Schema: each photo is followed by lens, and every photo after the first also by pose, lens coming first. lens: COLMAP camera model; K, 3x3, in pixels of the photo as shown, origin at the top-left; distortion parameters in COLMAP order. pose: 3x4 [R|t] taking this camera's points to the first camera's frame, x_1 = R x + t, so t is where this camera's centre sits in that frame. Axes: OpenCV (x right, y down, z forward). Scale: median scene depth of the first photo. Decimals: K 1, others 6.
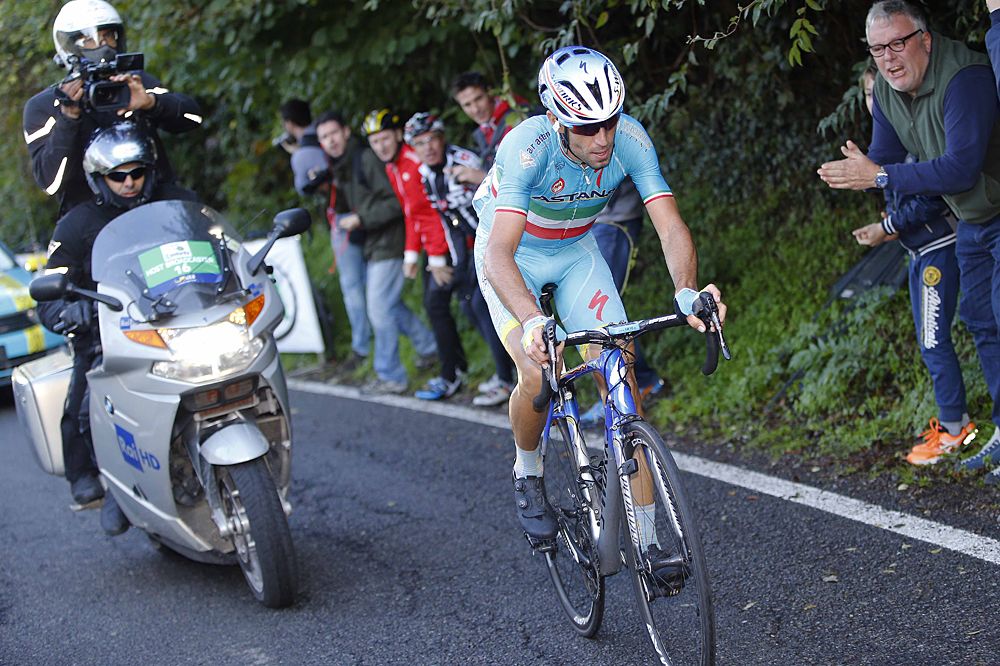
lens RADIAL K [[2000.0, 0, 498.7], [0, 2000.0, 333.1], [0, 0, 1]] dist [-0.086116, 0.000000]
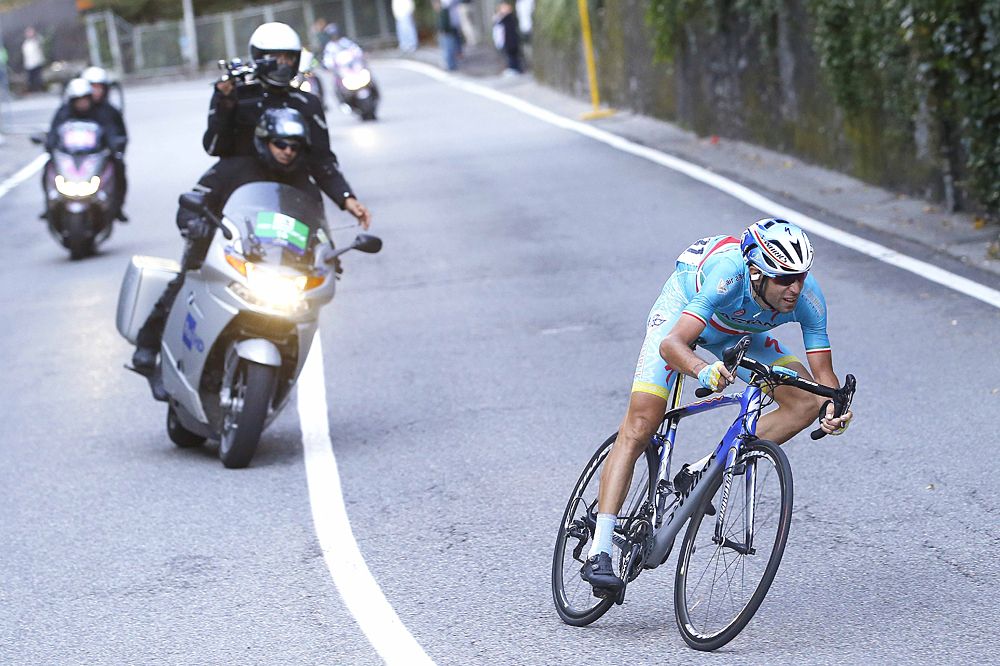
lens RADIAL K [[3487.9, 0, 499.8], [0, 3487.9, 333.3], [0, 0, 1]] dist [0.106112, 0.000000]
pose [[0.882655, 0.456482, -0.112003, 0.287117], [-0.461729, 0.886669, -0.024993, 0.020797], [0.087901, 0.073775, 0.993393, -1.440686]]
